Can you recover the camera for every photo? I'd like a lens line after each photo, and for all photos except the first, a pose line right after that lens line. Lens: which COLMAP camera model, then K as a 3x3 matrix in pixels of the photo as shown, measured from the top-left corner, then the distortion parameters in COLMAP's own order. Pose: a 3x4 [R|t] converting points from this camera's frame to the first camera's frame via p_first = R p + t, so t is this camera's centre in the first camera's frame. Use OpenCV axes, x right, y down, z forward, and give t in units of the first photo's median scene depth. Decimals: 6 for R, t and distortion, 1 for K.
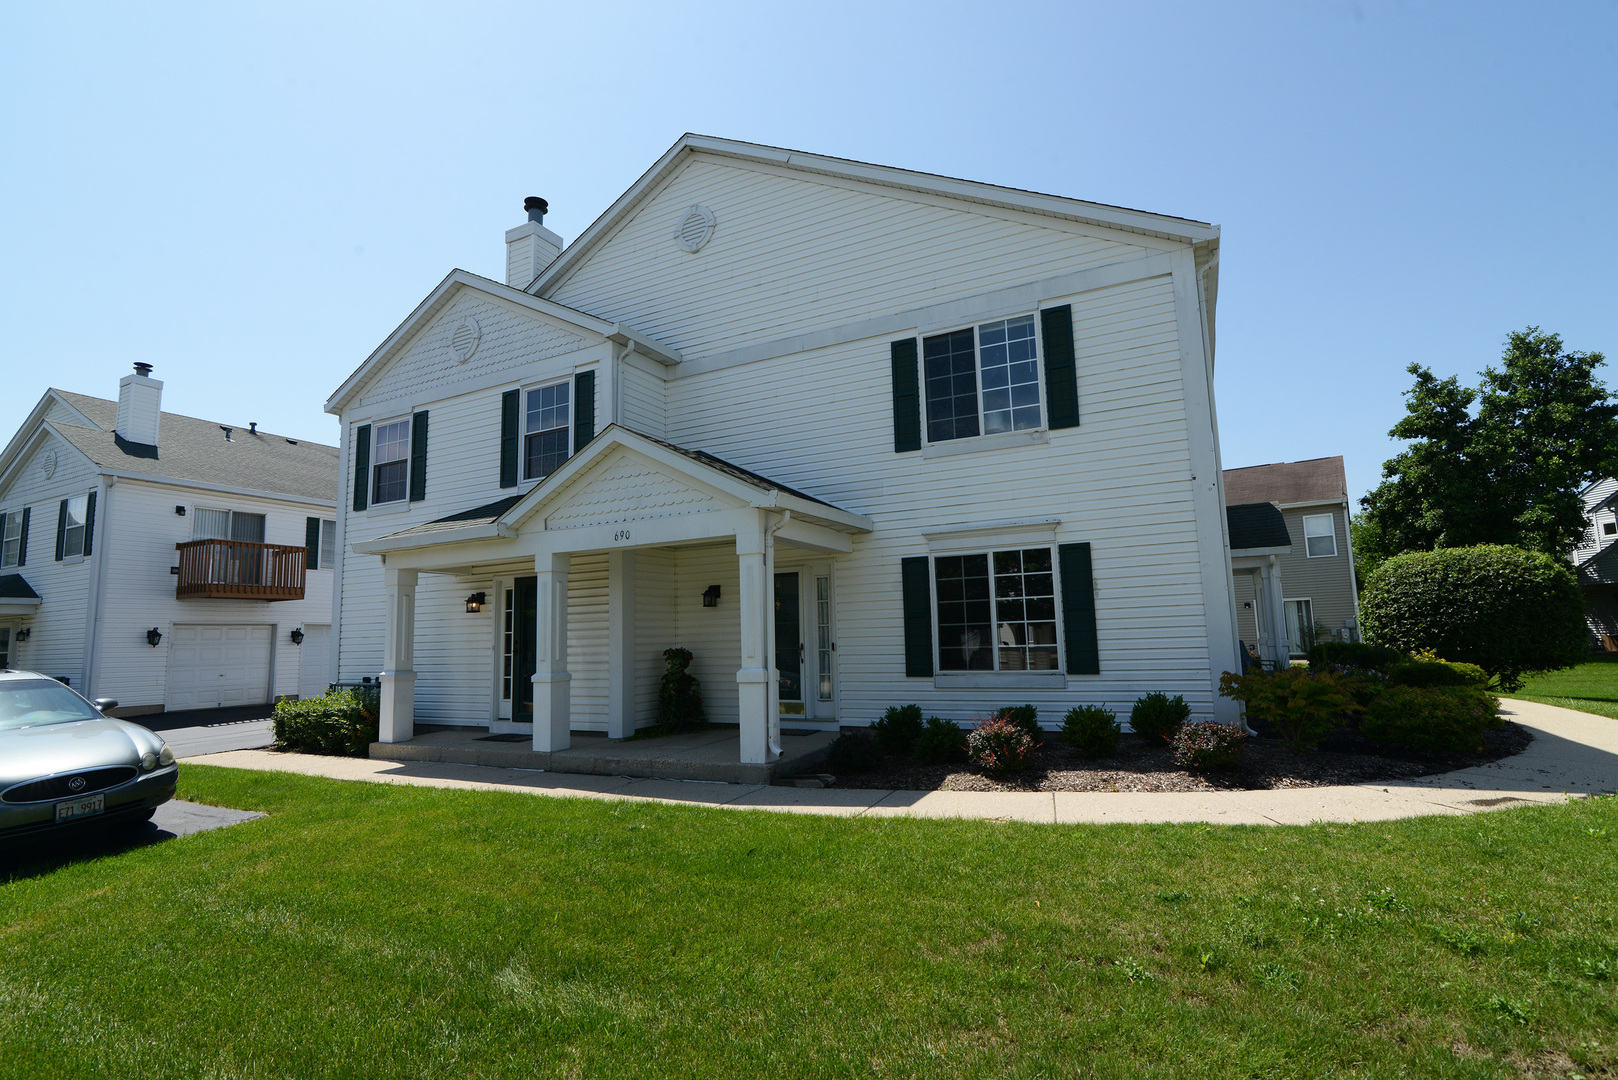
lens RADIAL K [[771.7, 0, 809.0], [0, 771.7, 540.0], [0, 0, 1]] dist [-0.024327, 0.000008]
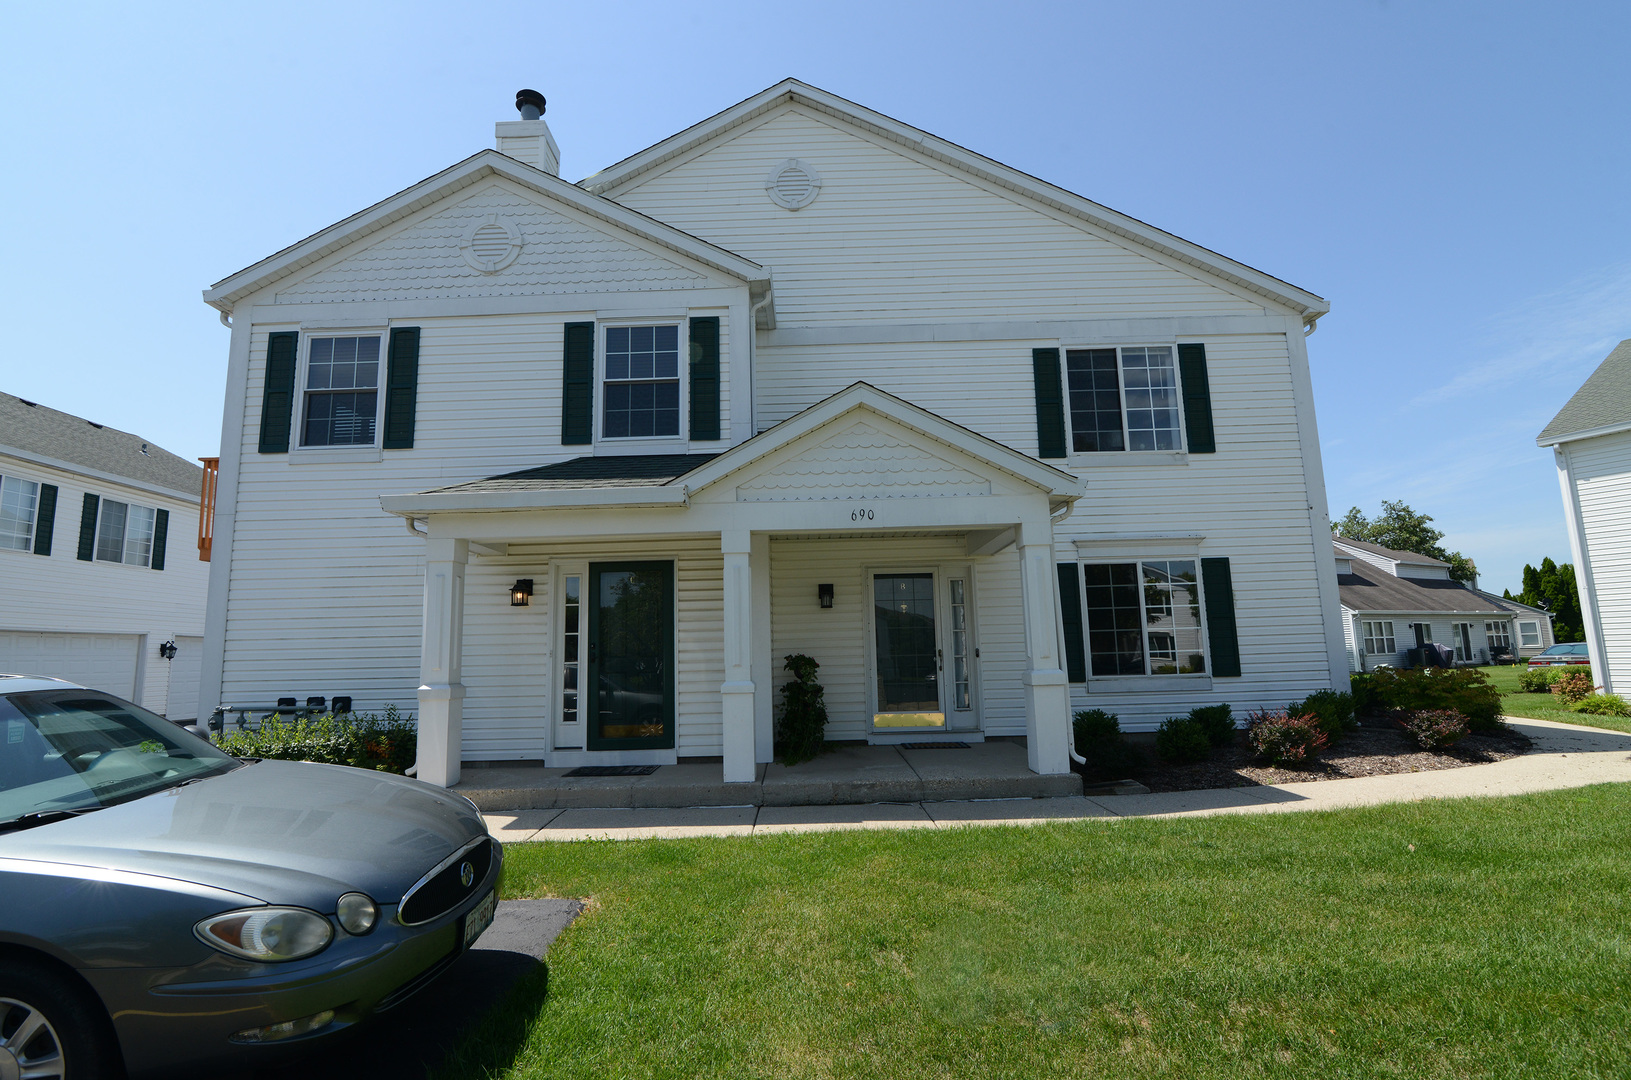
lens RADIAL K [[770.0, 0, 798.8], [0, 770.0, 541.4], [0, 0, 1]] dist [-0.023390, 0.001614]
pose [[0.898630, 0.071914, 0.432773, -0.584247], [-0.056895, 0.997246, -0.047574, 0.058781], [-0.435002, 0.018129, 0.900247, 0.239149]]
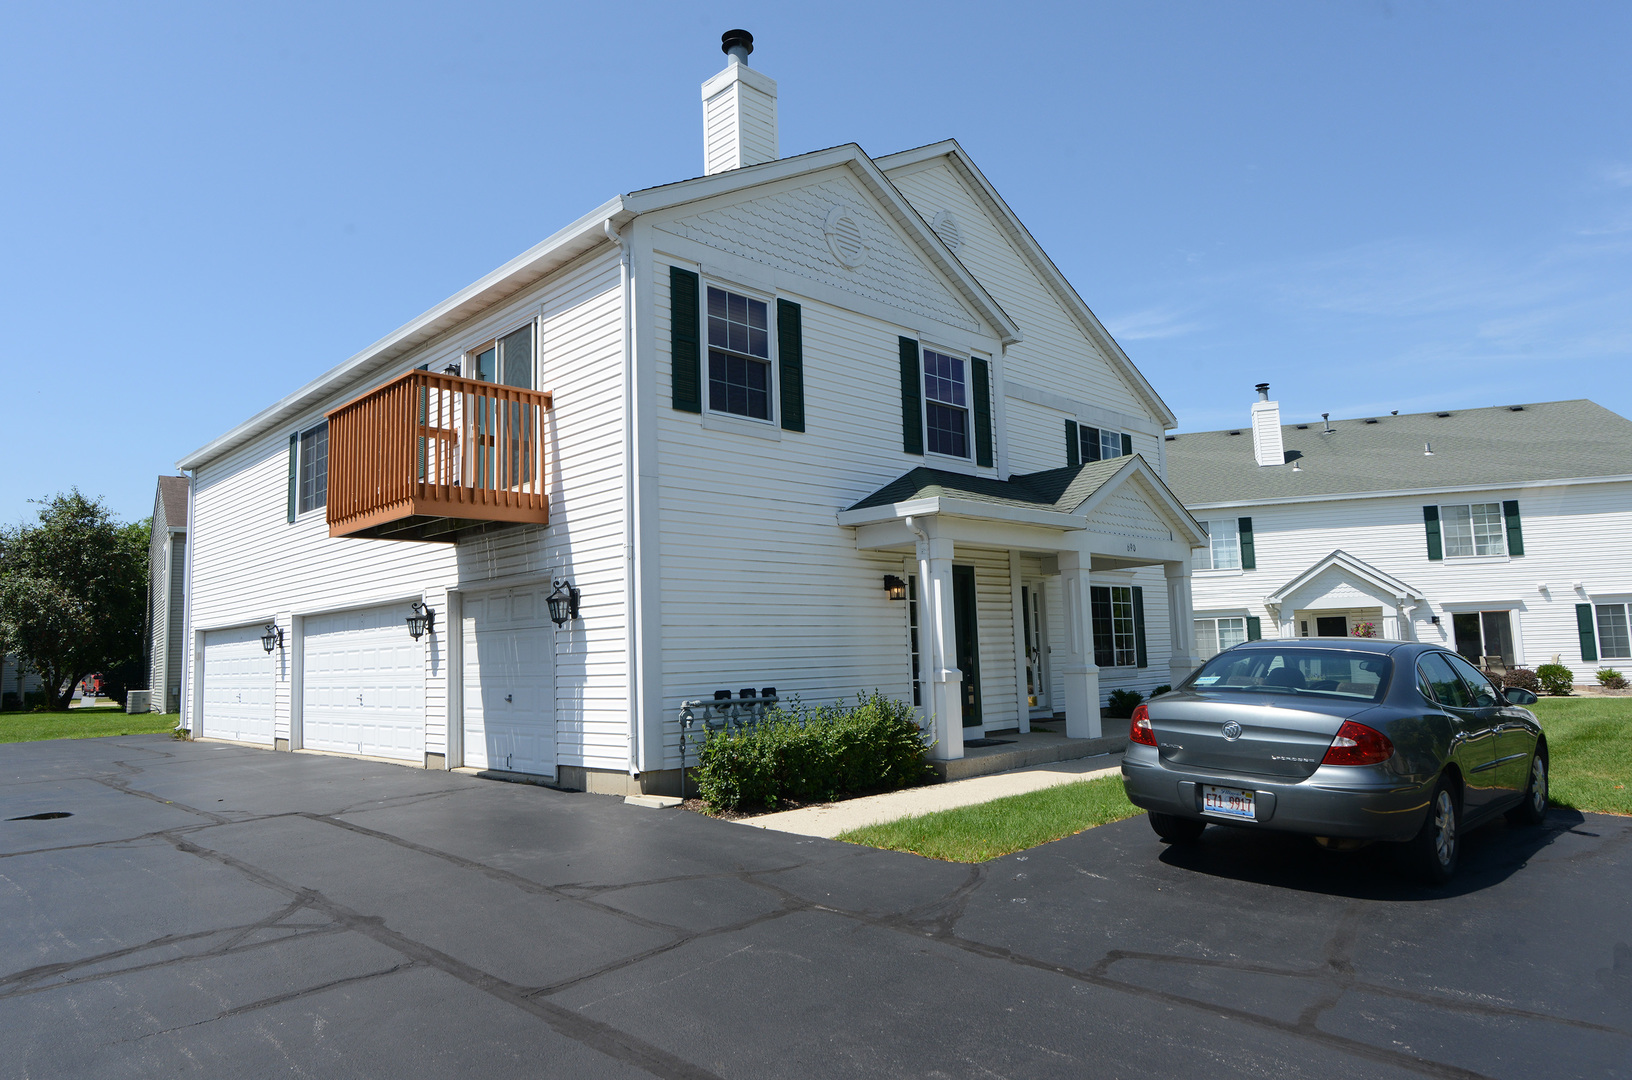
lens RADIAL K [[1007.8, 0, 779.8], [0, 1007.8, 540.9], [0, 0, 1]] dist [-0.002512, 0.000092]
pose [[0.344654, 0.126976, 0.930102, -1.641722], [-0.101036, 0.990072, -0.097723, 0.166670], [-0.933277, -0.060293, 0.354062, 0.837669]]
